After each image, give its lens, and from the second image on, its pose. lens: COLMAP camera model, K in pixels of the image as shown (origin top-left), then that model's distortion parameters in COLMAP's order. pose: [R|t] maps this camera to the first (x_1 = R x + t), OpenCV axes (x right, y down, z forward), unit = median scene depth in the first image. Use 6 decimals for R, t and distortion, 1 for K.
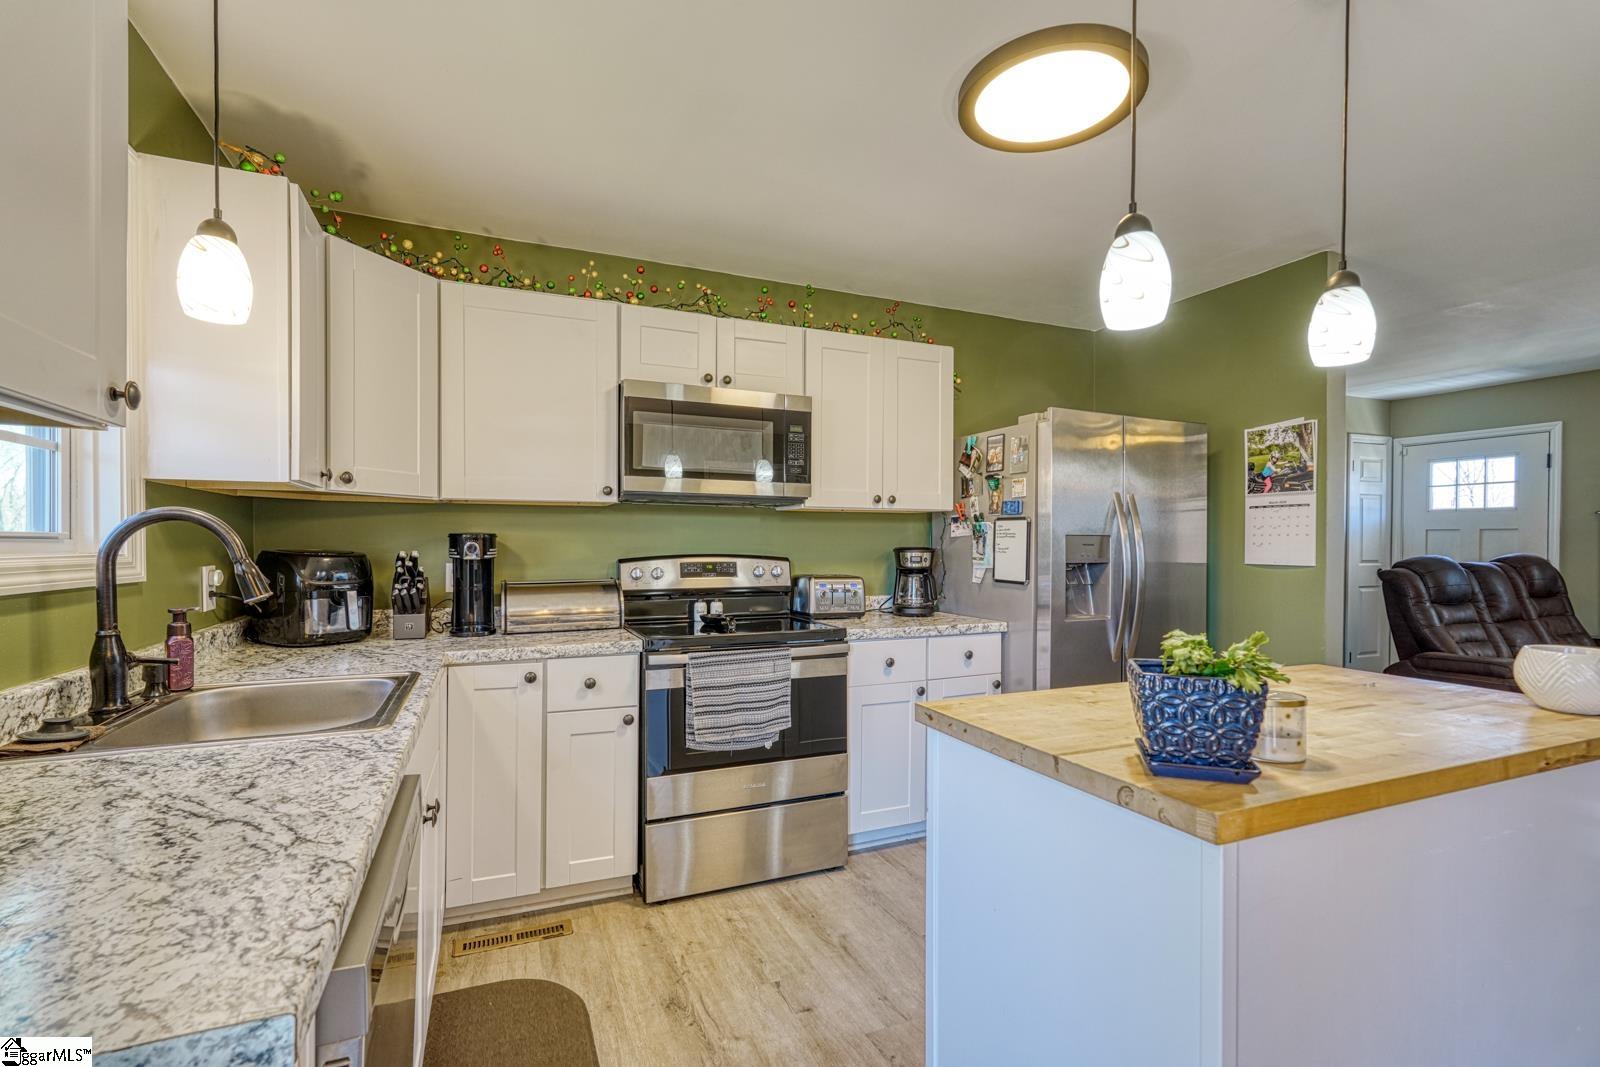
lens RADIAL K [[707.3, 0, 796.8], [0, 707.3, 550.4], [0, 0, 1]] dist [-0.013418, 0.006493]
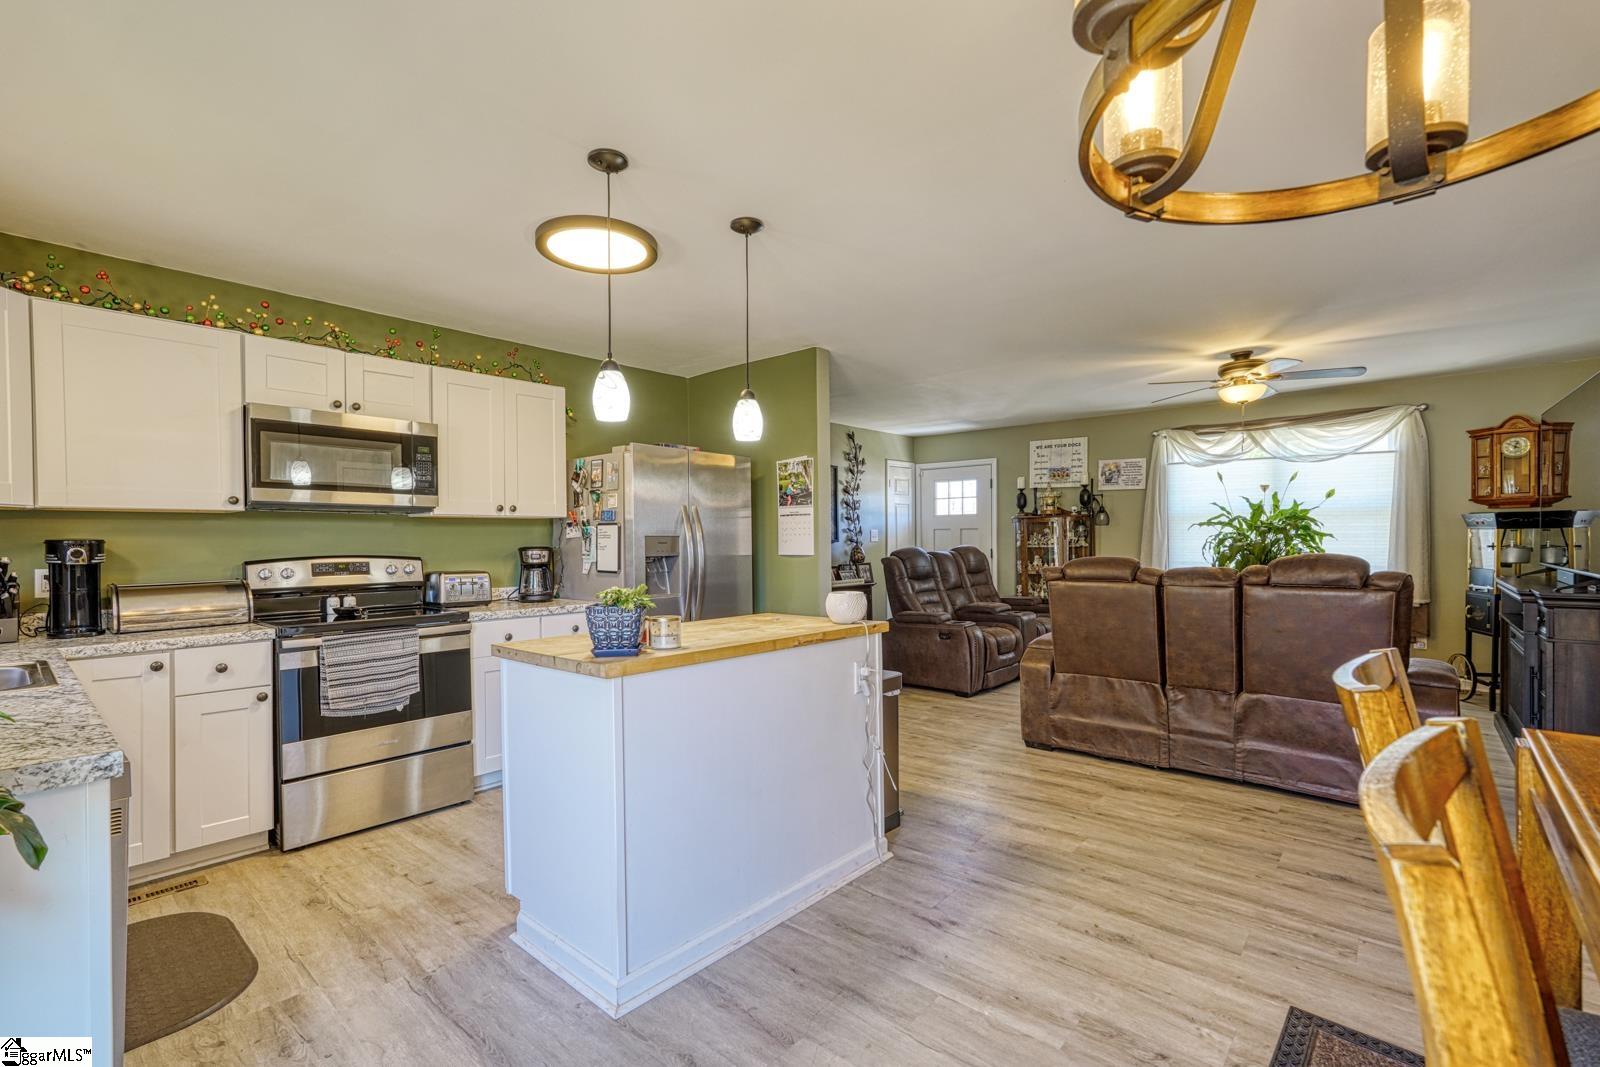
lens RADIAL K [[707.3, 0, 795.3], [0, 707.3, 549.9], [0, 0, 1]] dist [-0.013418, 0.006493]
pose [[0.903593, -0.016938, 0.428056, 0.057164], [0.016872, 0.999850, 0.003948, 0.004773], [-0.428059, 0.003655, 0.903744, -0.376903]]
